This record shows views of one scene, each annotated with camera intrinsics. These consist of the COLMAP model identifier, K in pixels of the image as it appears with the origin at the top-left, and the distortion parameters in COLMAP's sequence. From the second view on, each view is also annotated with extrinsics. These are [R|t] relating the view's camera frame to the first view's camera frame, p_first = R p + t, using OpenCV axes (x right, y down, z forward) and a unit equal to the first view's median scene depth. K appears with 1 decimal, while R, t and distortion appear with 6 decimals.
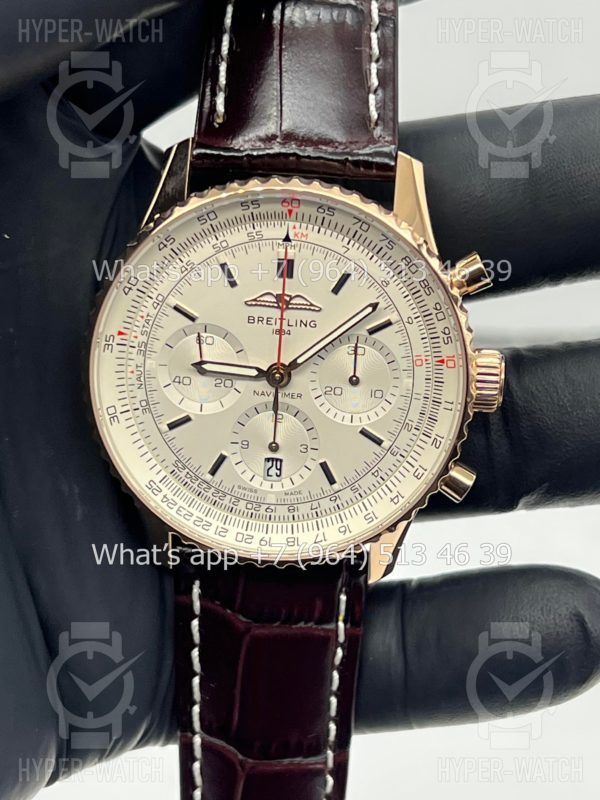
lens RADIAL K [[1832.5, 0, 300.0], [0, 1832.5, 400.0], [0, 0, 1]] dist [0.229684, -0.455866]
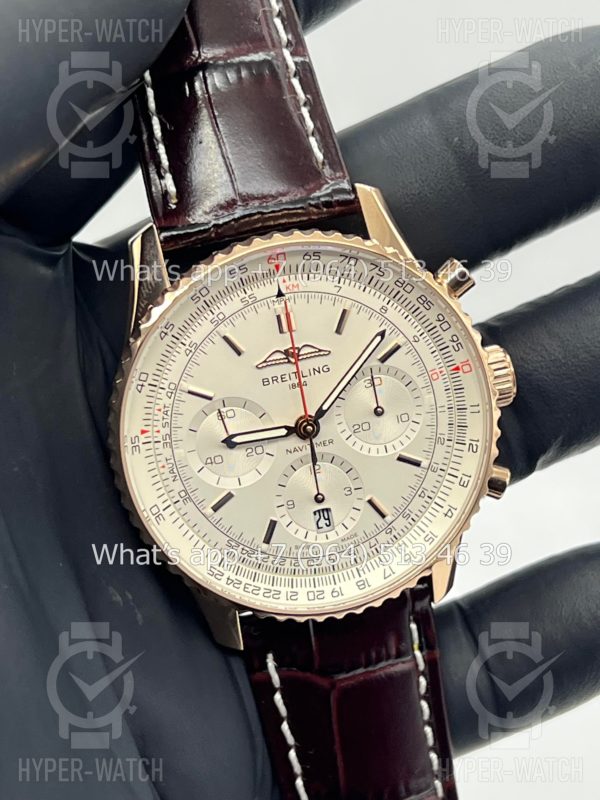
lens RADIAL K [[1832.5, 0, 300.0], [0, 1832.5, 400.0], [0, 0, 1]] dist [0.229684, -0.455866]
pose [[0.944591, -0.278437, 0.173844, -0.184773], [0.285960, 0.958047, -0.019325, -0.009547], [-0.161169, 0.067966, 0.984584, 0.013270]]
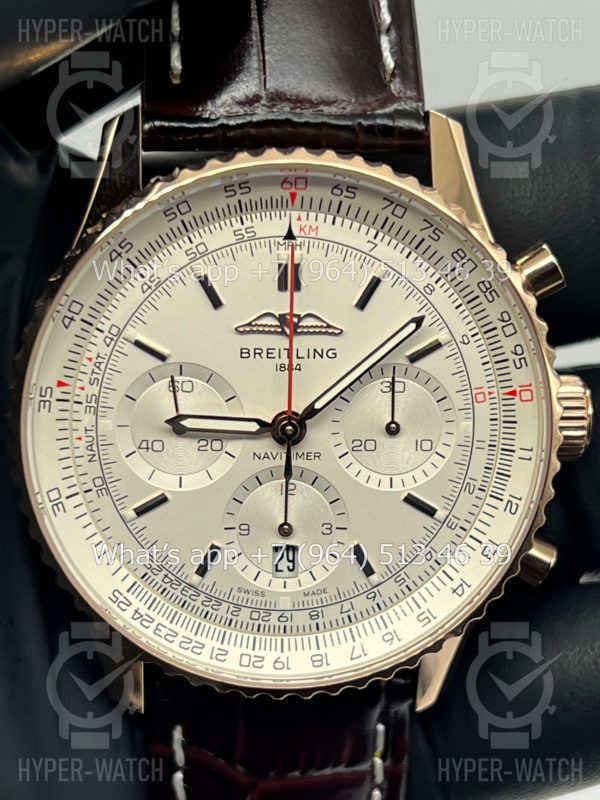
lens RADIAL K [[1787.1, 0, 299.8], [0, 1787.1, 447.3], [0, 0, 1]] dist [0.185429, 0.219459]
pose [[0.990353, -0.068077, 0.120689, -0.091488], [0.073119, 0.996605, -0.037844, 0.020563], [-0.117702, 0.046304, 0.991969, 0.308070]]
